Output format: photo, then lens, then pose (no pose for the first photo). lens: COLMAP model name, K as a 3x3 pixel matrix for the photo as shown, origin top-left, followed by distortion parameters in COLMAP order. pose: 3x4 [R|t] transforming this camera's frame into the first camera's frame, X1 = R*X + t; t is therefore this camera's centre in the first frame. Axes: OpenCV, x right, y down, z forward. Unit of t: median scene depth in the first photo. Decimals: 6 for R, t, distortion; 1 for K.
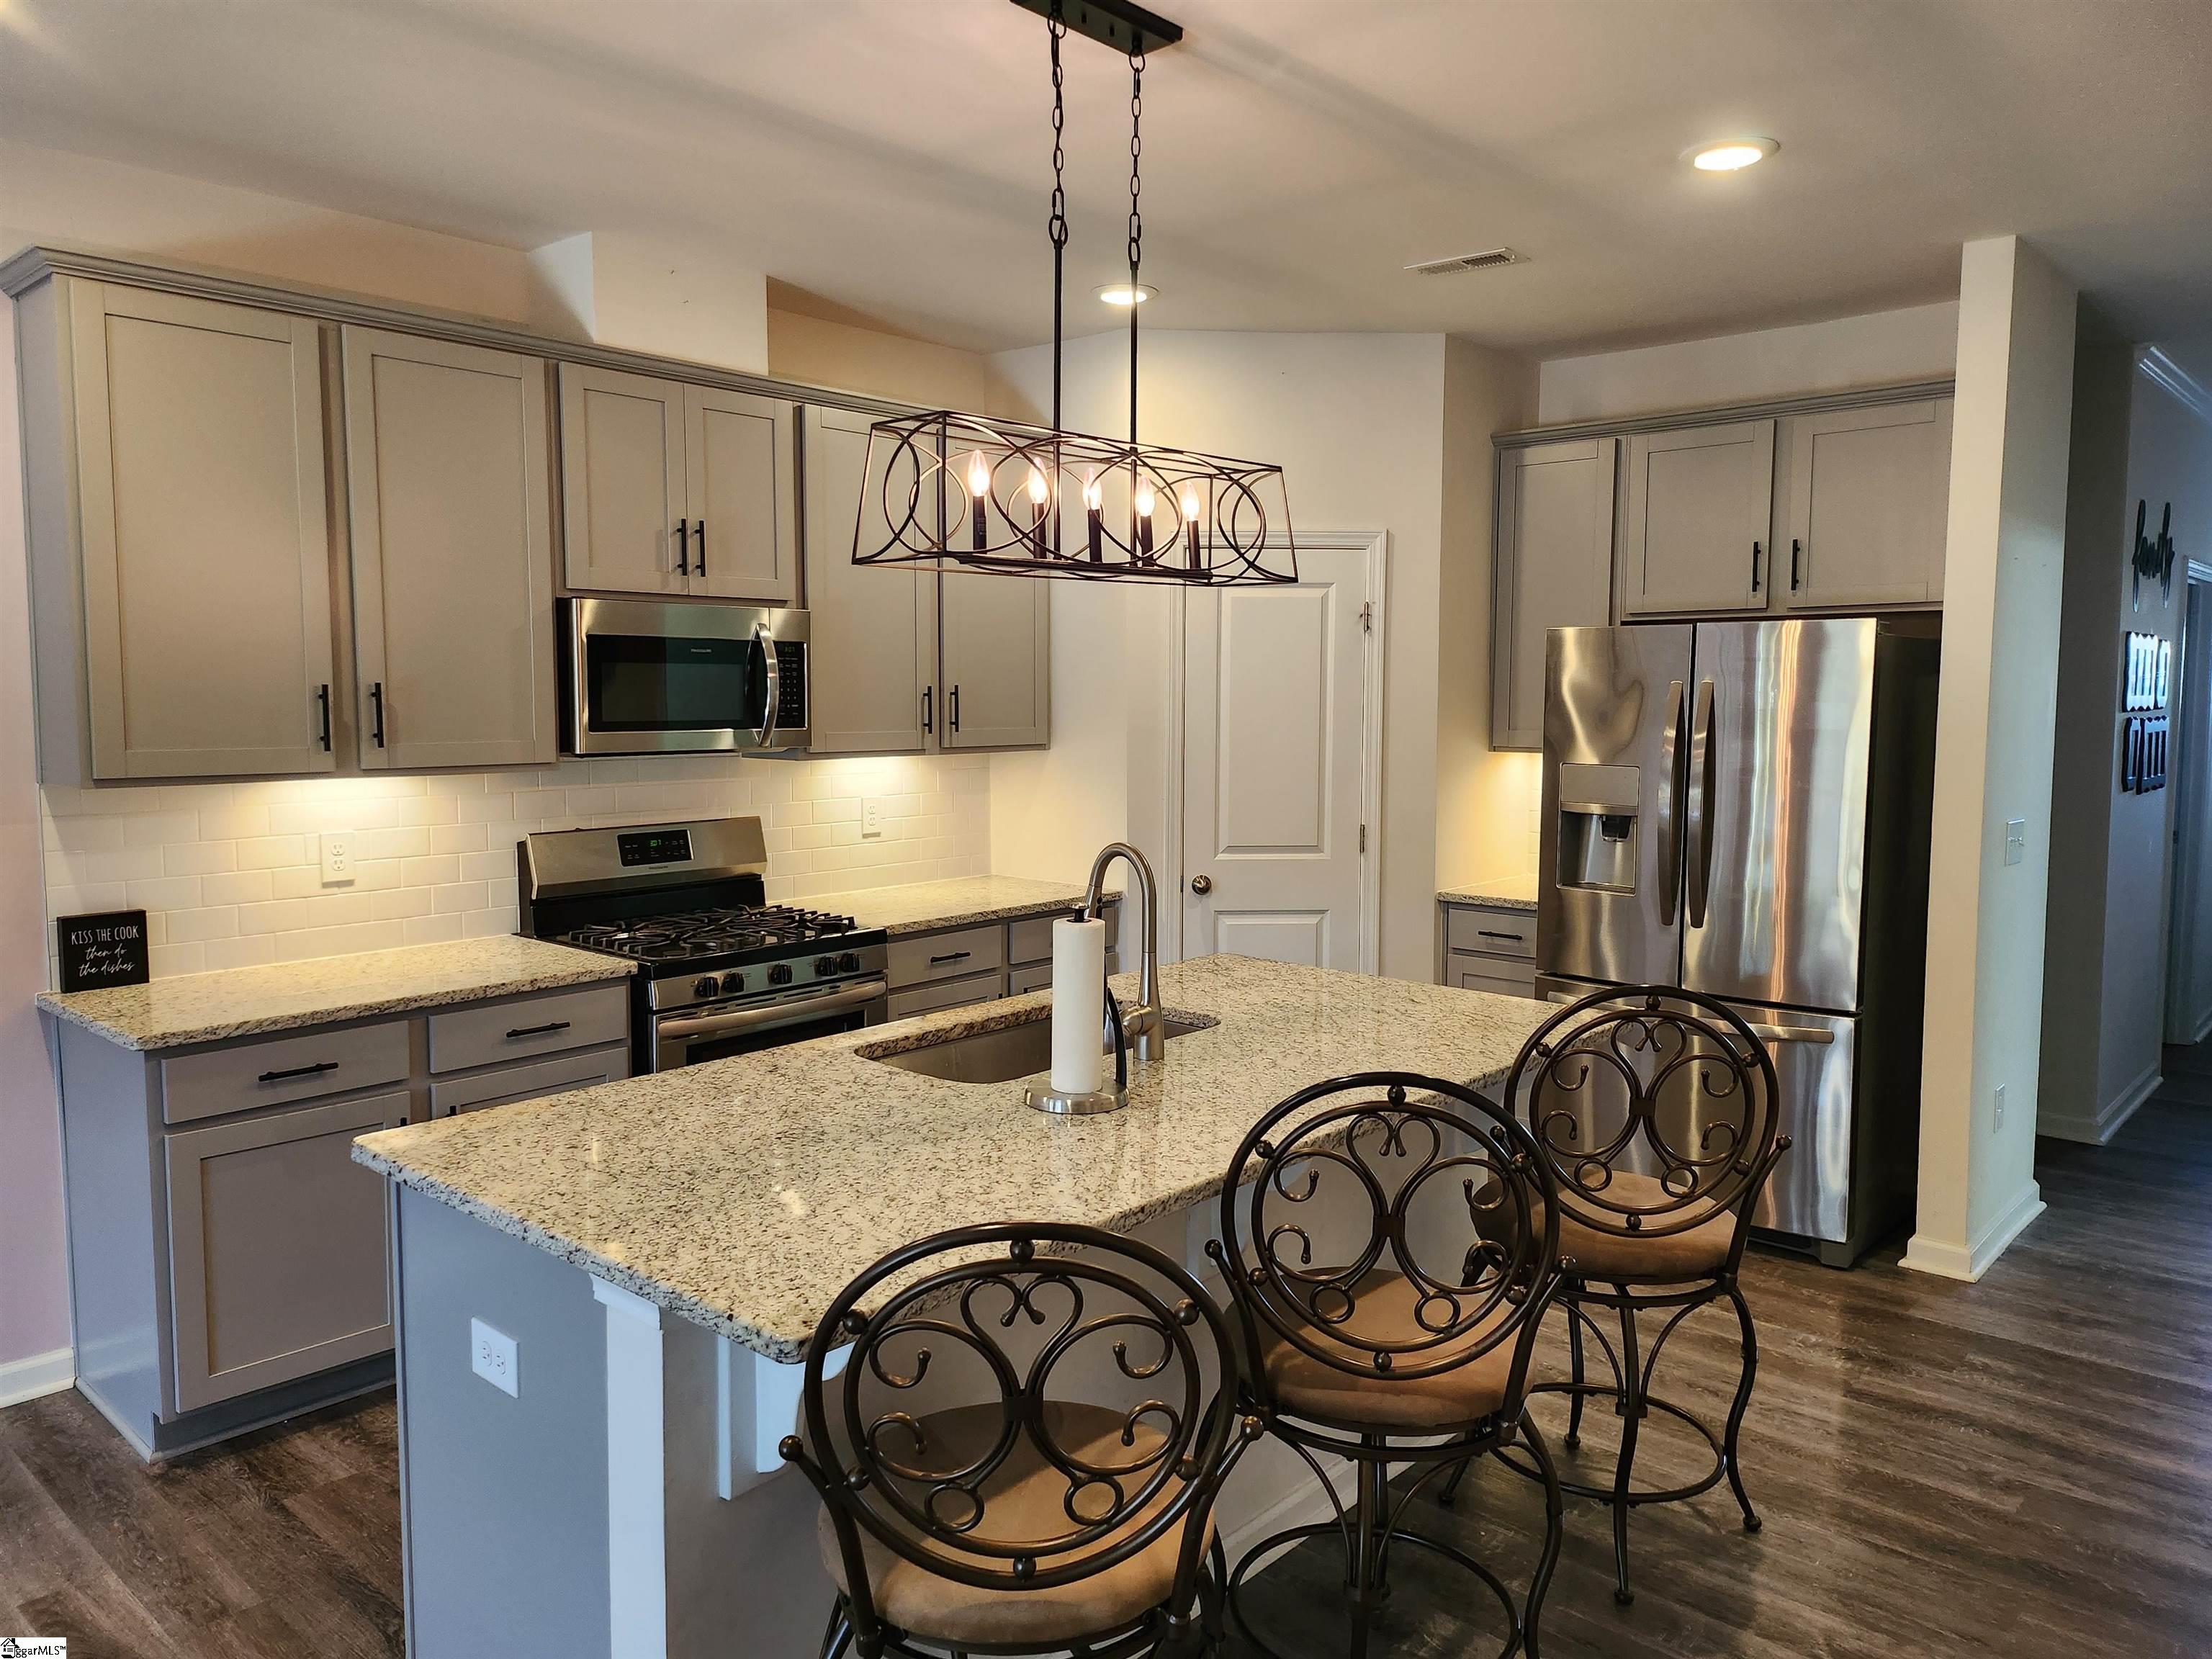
lens RADIAL K [[1546.5, 0, 1081.7], [0, 1546.5, 830.1], [0, 0, 1]] dist [0.037158, -0.002691]
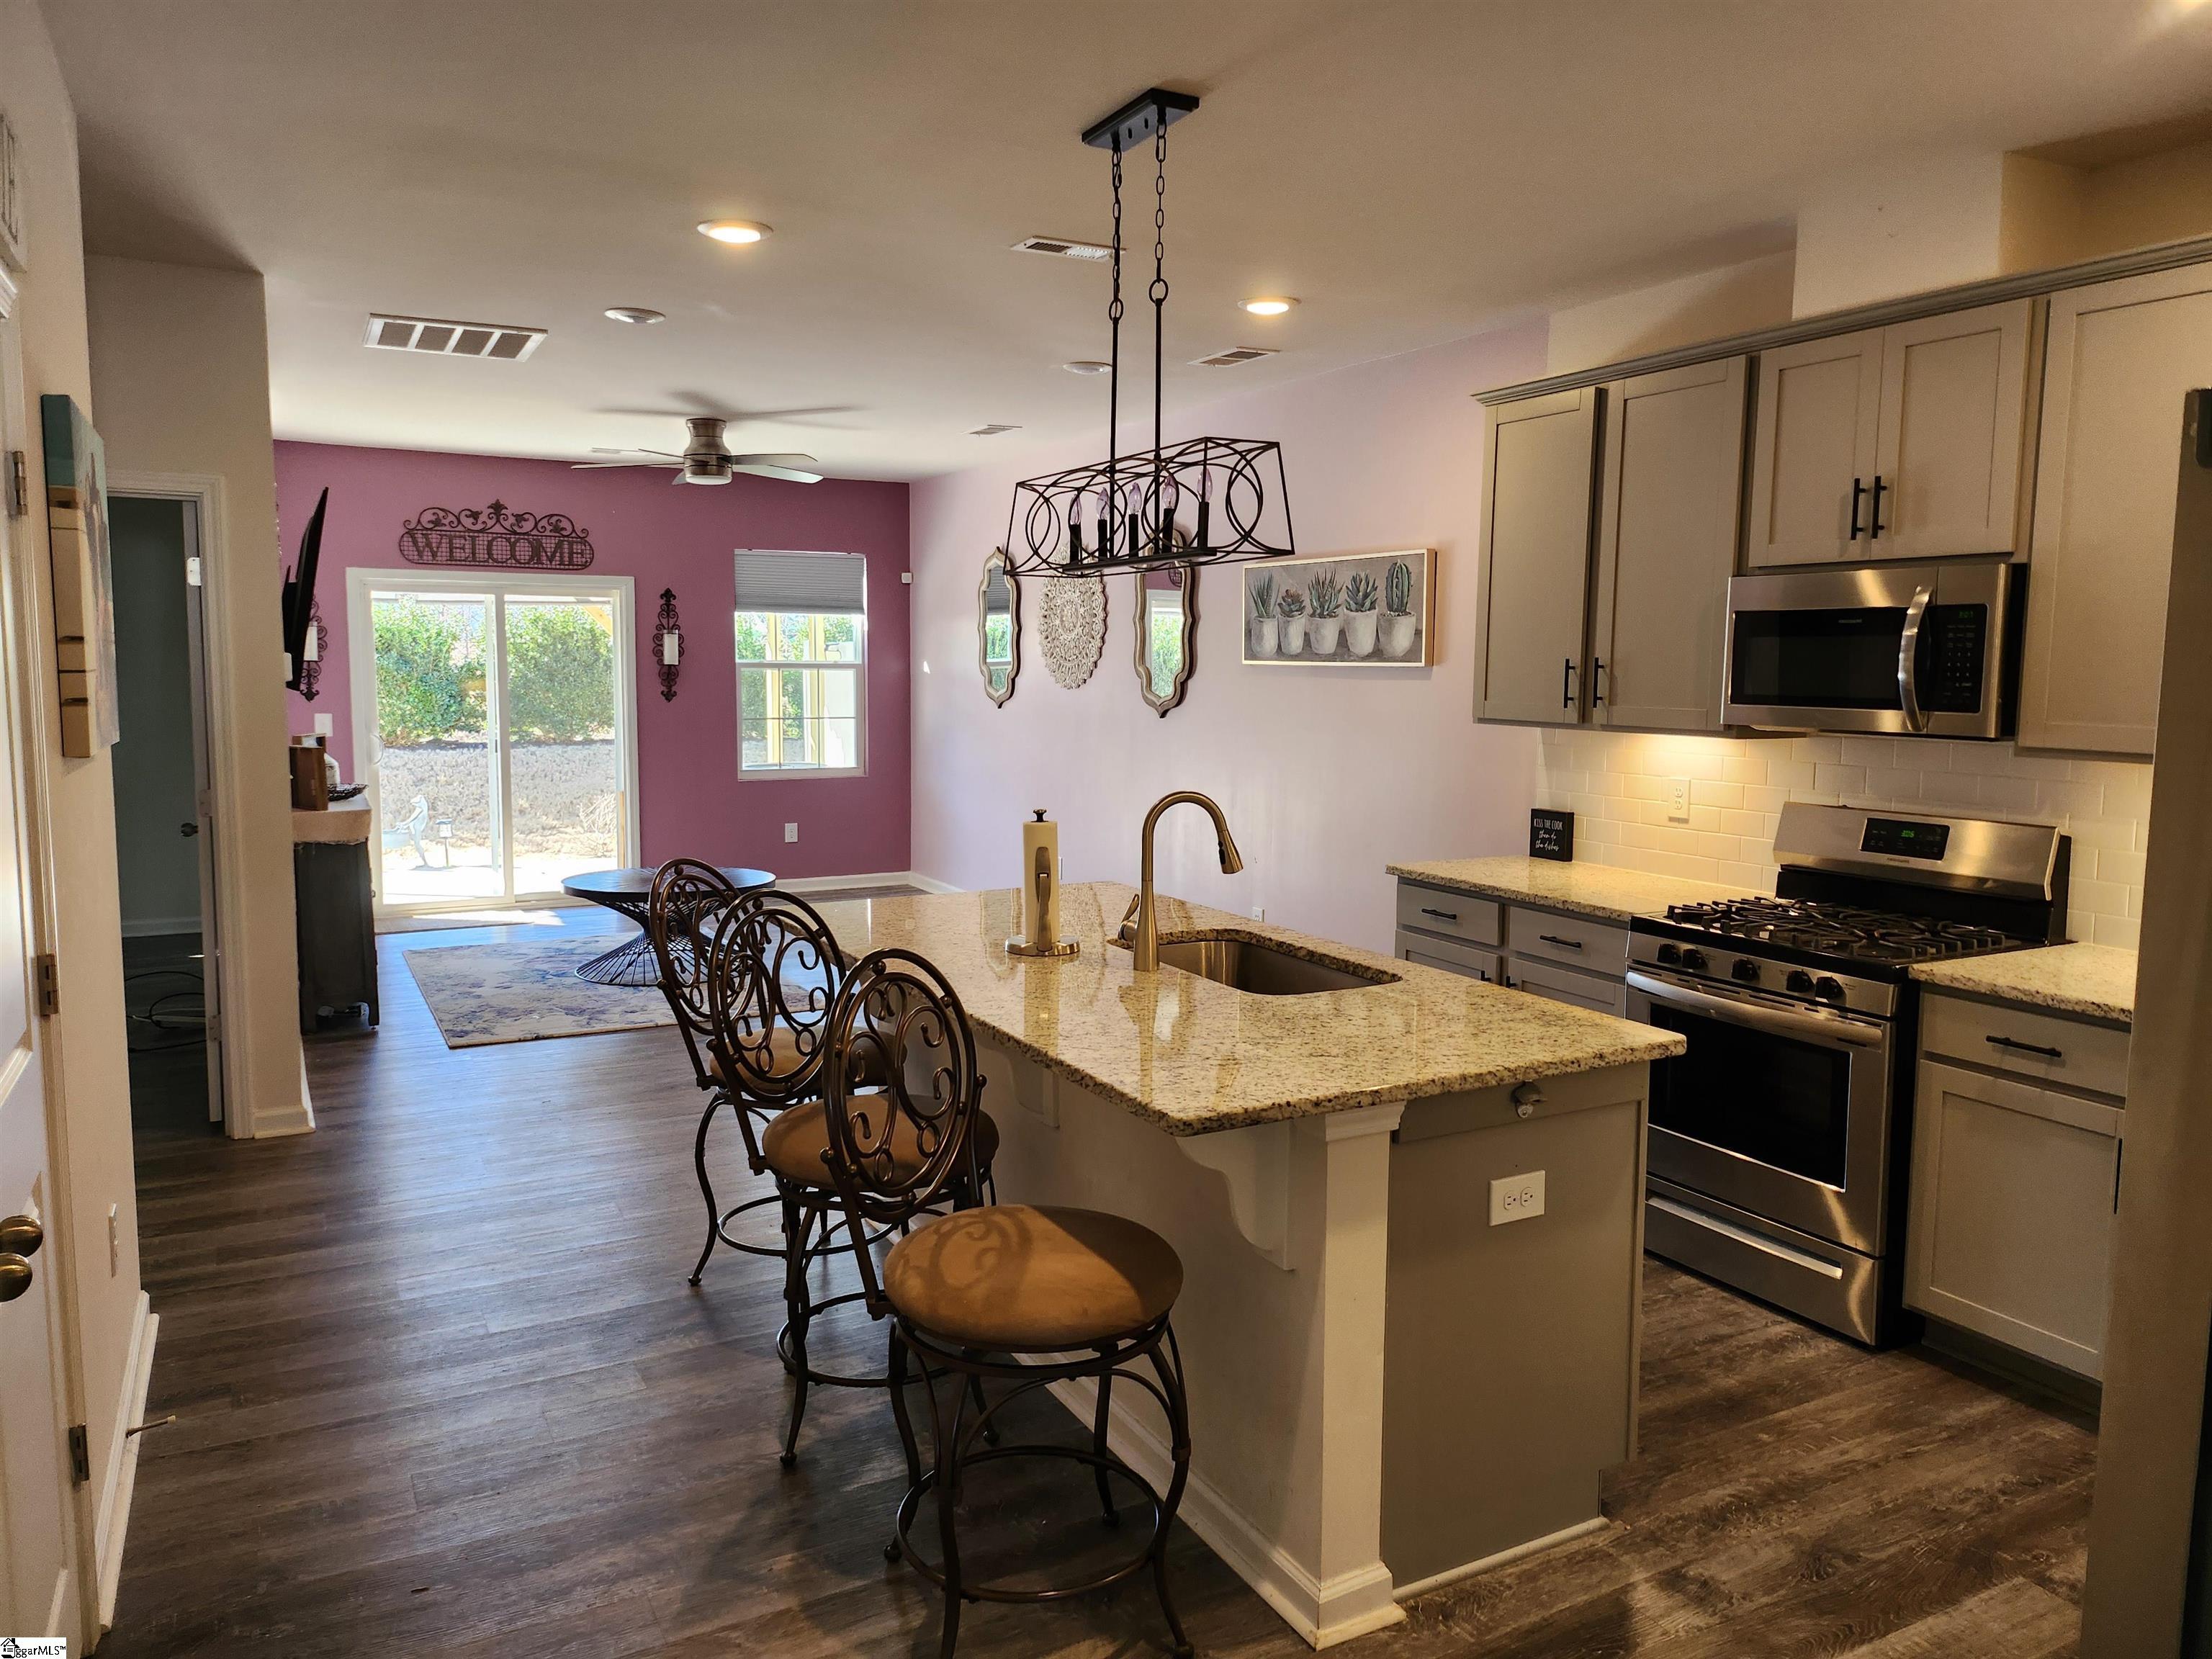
lens RADIAL K [[1546.5, 0, 1093.2], [0, 1546.5, 821.5], [0, 0, 1]] dist [0.037158, -0.002691]
pose [[-0.329995, 0.098476, -0.938832, 0.804954], [-0.092627, 0.986366, 0.136020, -0.085899], [0.939427, 0.131848, -0.316374, 0.914533]]
